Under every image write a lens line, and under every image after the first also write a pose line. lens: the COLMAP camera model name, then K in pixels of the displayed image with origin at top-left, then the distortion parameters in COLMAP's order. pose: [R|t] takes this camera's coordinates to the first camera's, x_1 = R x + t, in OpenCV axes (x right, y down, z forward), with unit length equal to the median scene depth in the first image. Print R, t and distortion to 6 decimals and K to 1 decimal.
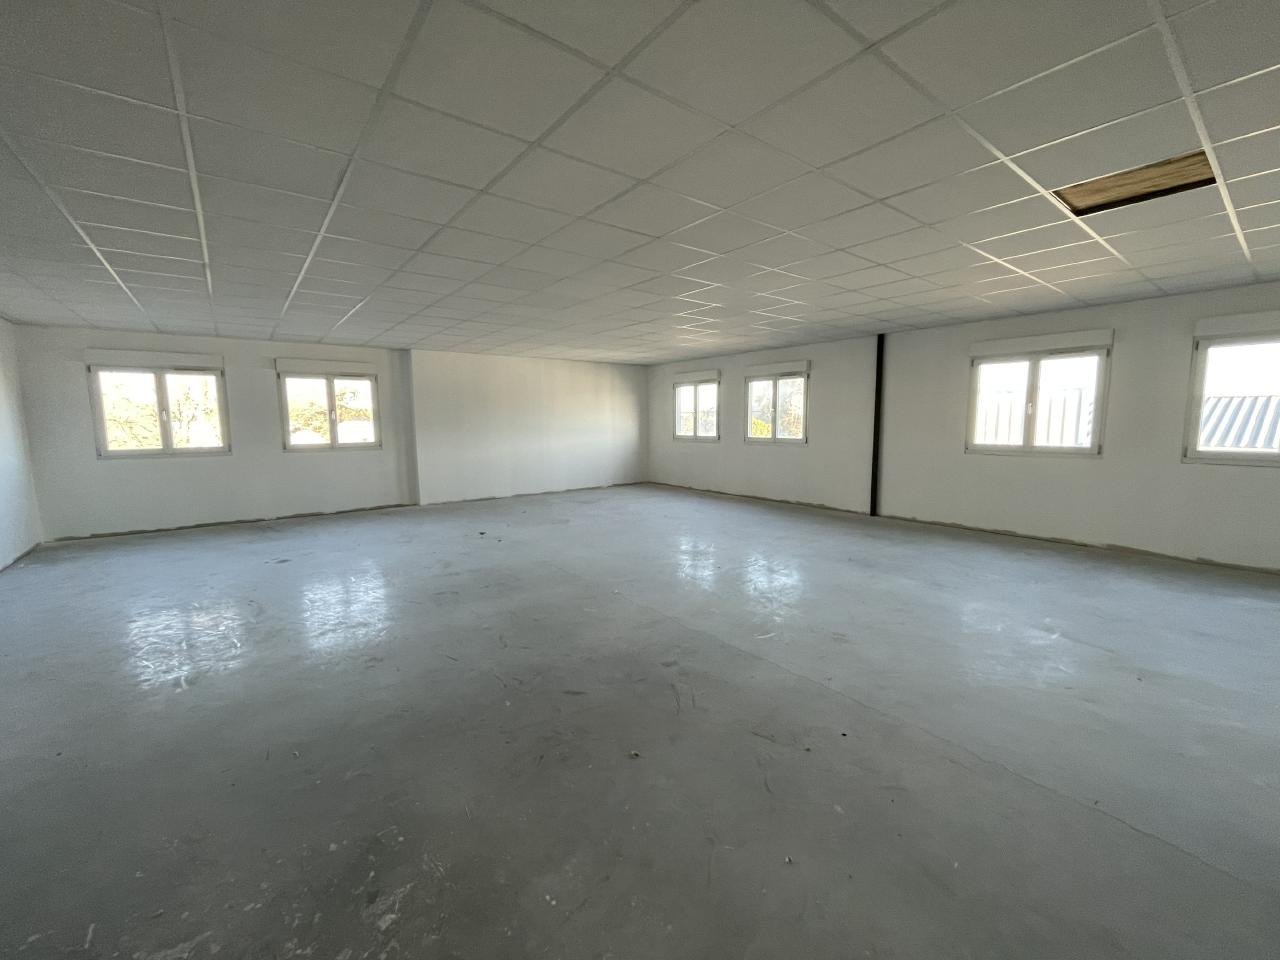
lens RADIAL K [[520.7, 0, 642.2], [0, 520.7, 478.7], [0, 0, 1]] dist [-0.006784, 0.000830]
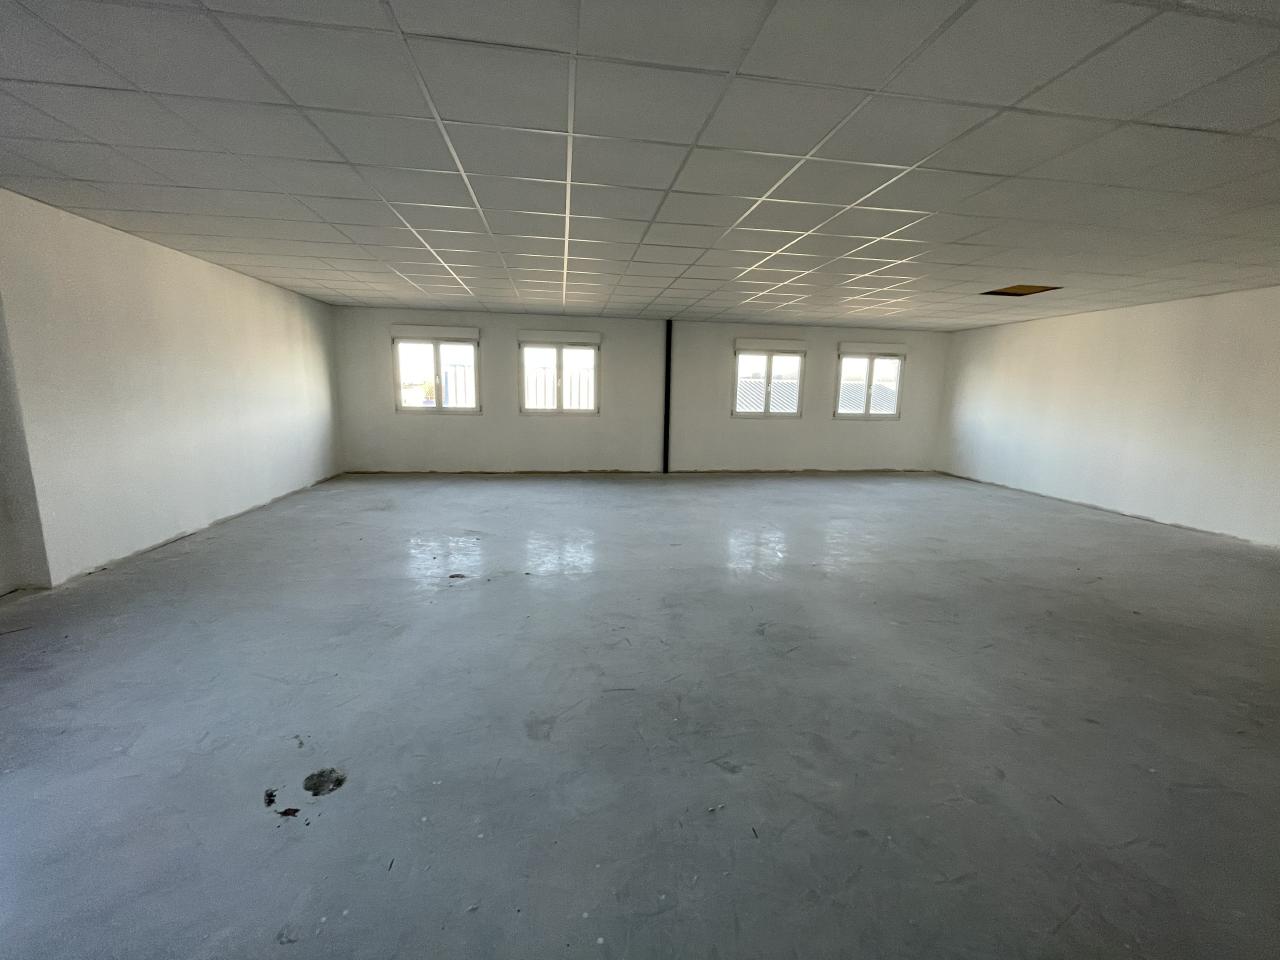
lens RADIAL K [[520.7, 0, 638.7], [0, 520.7, 481.2], [0, 0, 1]] dist [-0.006784, 0.000830]
pose [[0.495016, -0.139307, 0.857643, -0.686933], [0.074347, 0.990235, 0.117932, -0.061579], [-0.865697, 0.005385, 0.500539, 0.490031]]
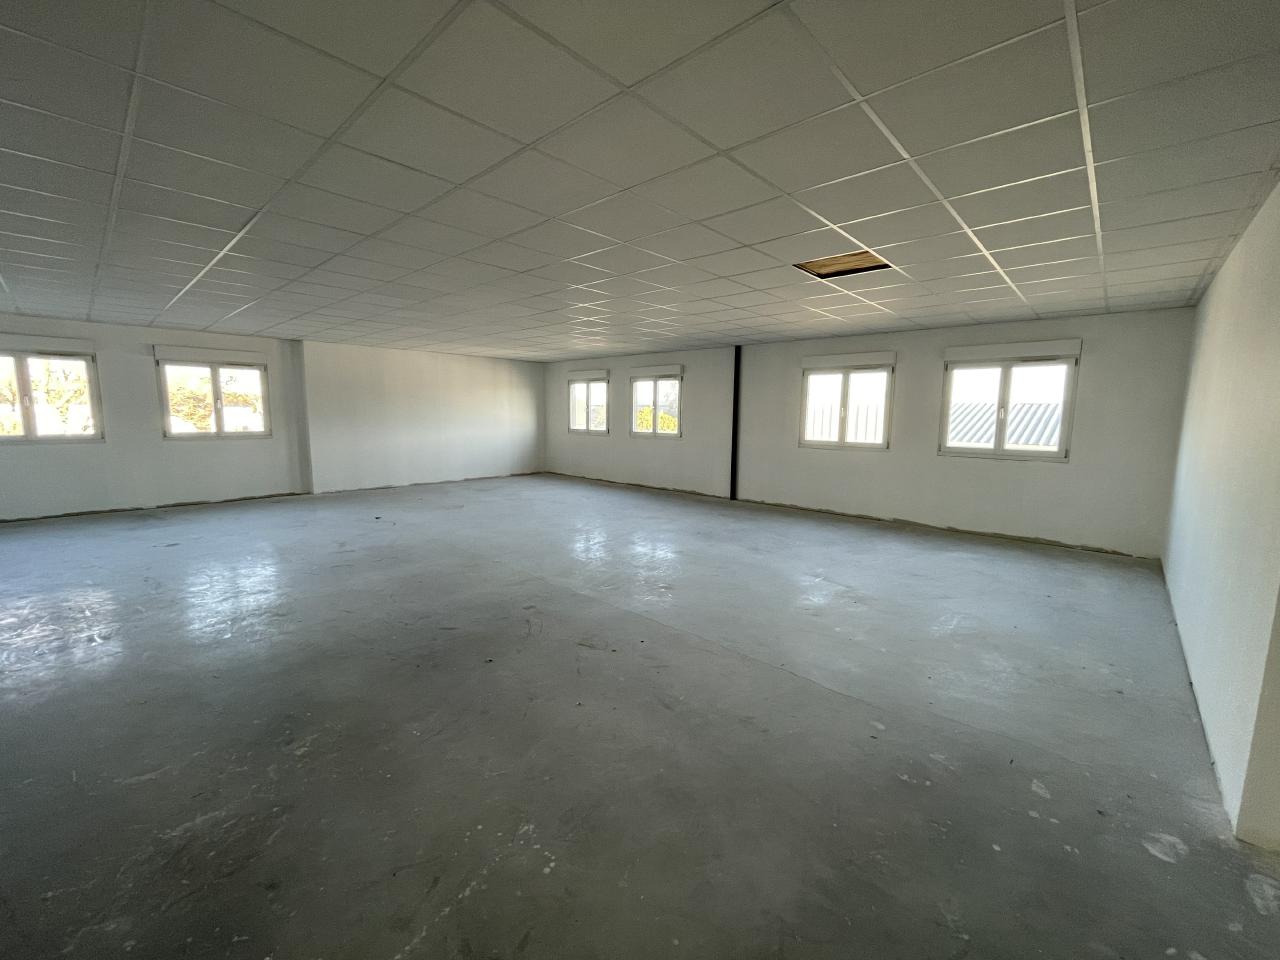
lens RADIAL K [[520.7, 0, 642.1], [0, 520.7, 478.2], [0, 0, 1]] dist [-0.006784, 0.000830]
pose [[0.986391, -0.001032, 0.164415, 0.052920], [-0.001041, 0.999921, 0.012521, 0.008594], [-0.164415, -0.012522, 0.986312, -0.141601]]
